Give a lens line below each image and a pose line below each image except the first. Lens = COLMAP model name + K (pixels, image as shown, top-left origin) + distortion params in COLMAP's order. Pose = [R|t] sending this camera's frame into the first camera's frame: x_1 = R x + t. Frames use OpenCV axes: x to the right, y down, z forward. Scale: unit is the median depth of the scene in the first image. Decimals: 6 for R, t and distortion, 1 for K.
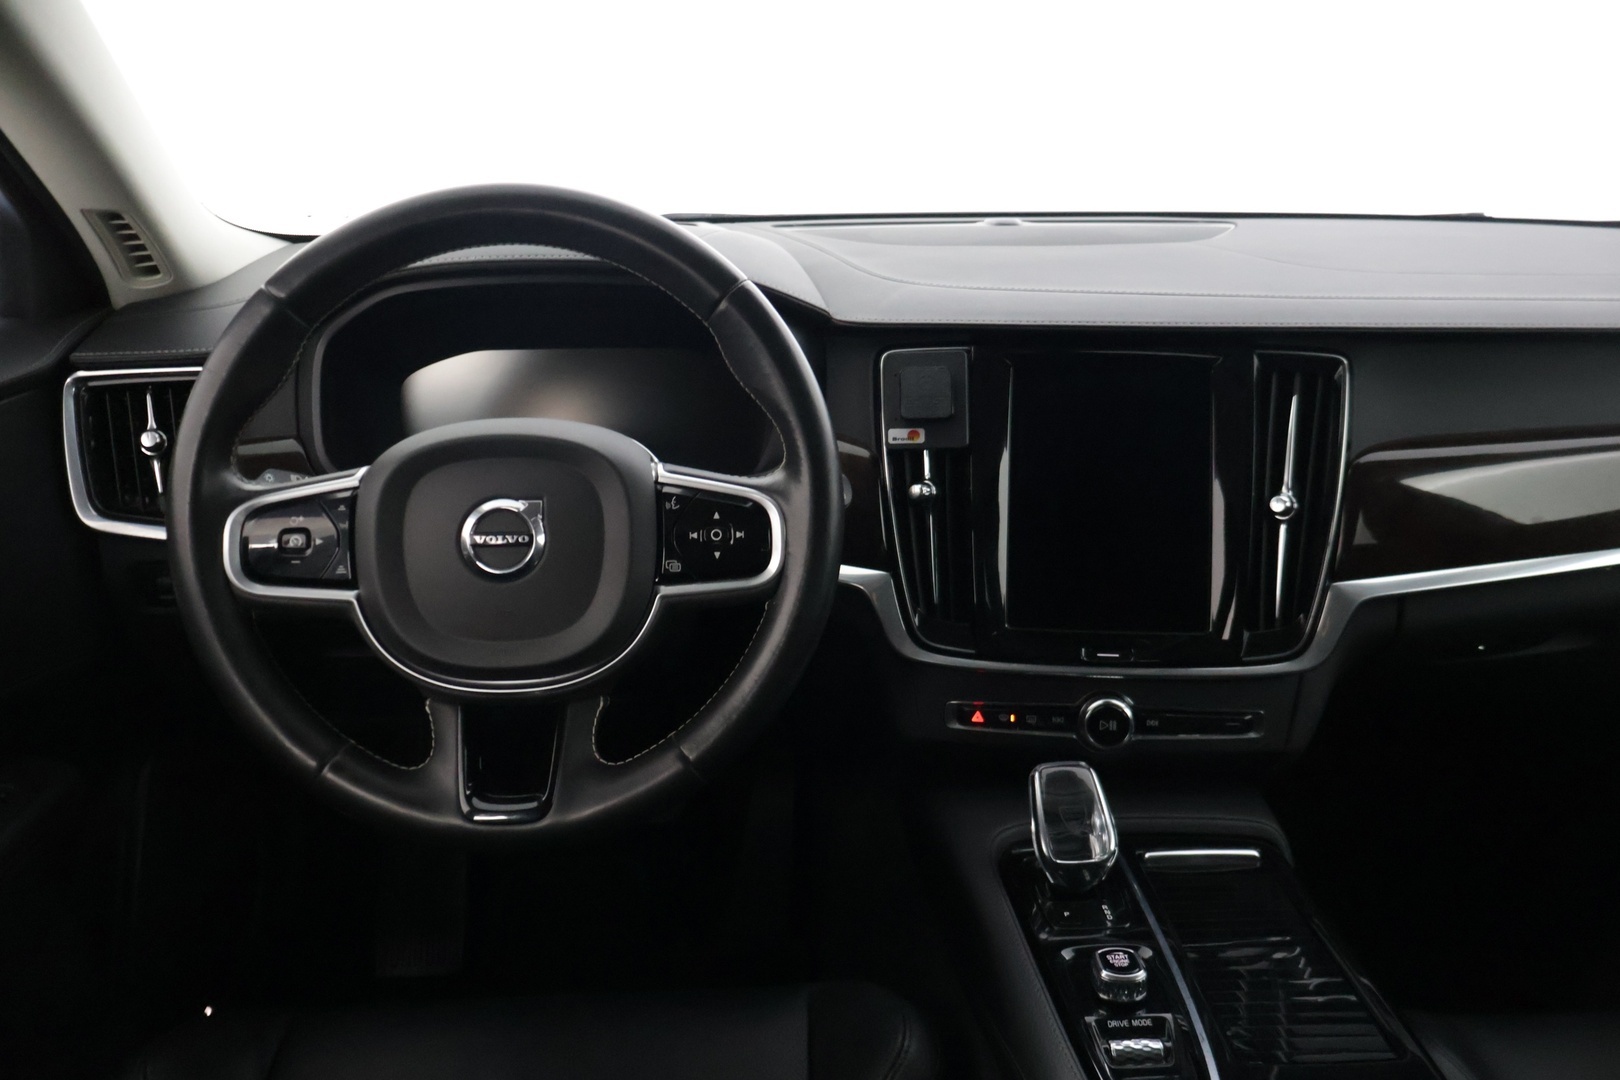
lens RADIAL K [[1358.6, 0, 810.0], [0, 1358.6, 540.0], [0, 0, 1]] dist [-0.001322, -0.004457]
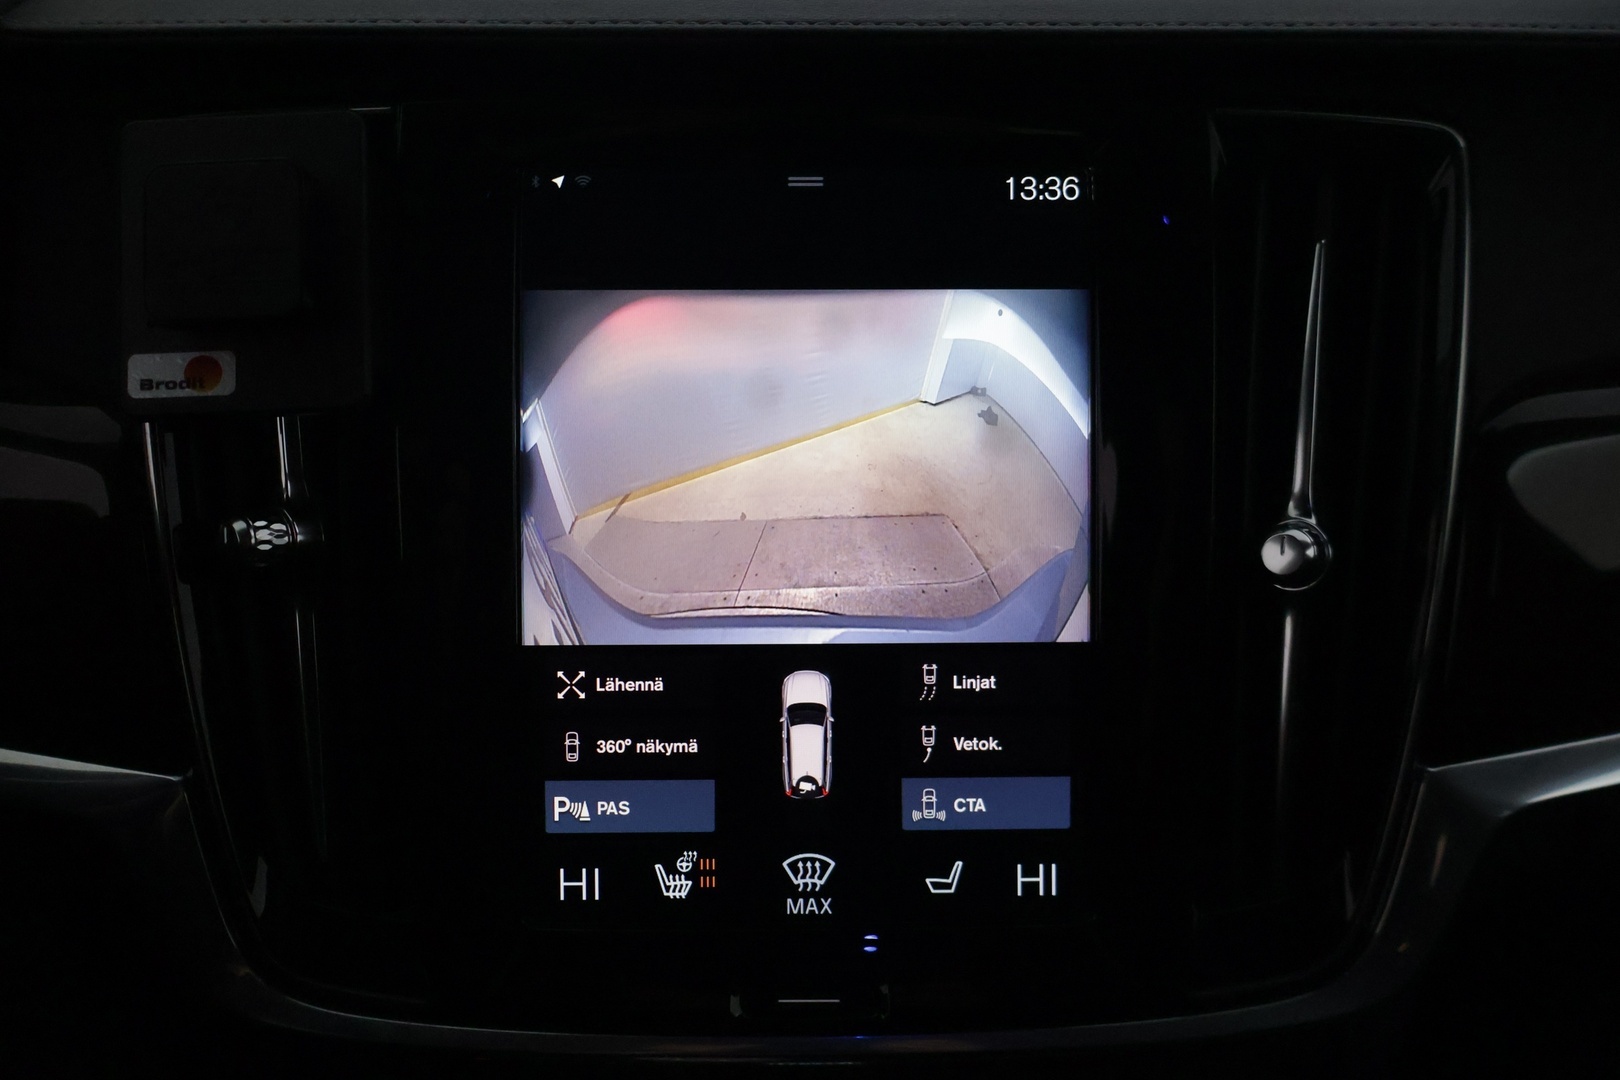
lens RADIAL K [[1348.7, 0, 815.4], [0, 1348.7, 534.8], [0, 0, 1]] dist [-0.004718, -0.002890]
pose [[0.994628, -0.029627, 0.099180, 0.201532], [0.023858, 0.997981, 0.058858, -0.057170], [-0.100724, -0.056176, 0.993327, 0.704038]]
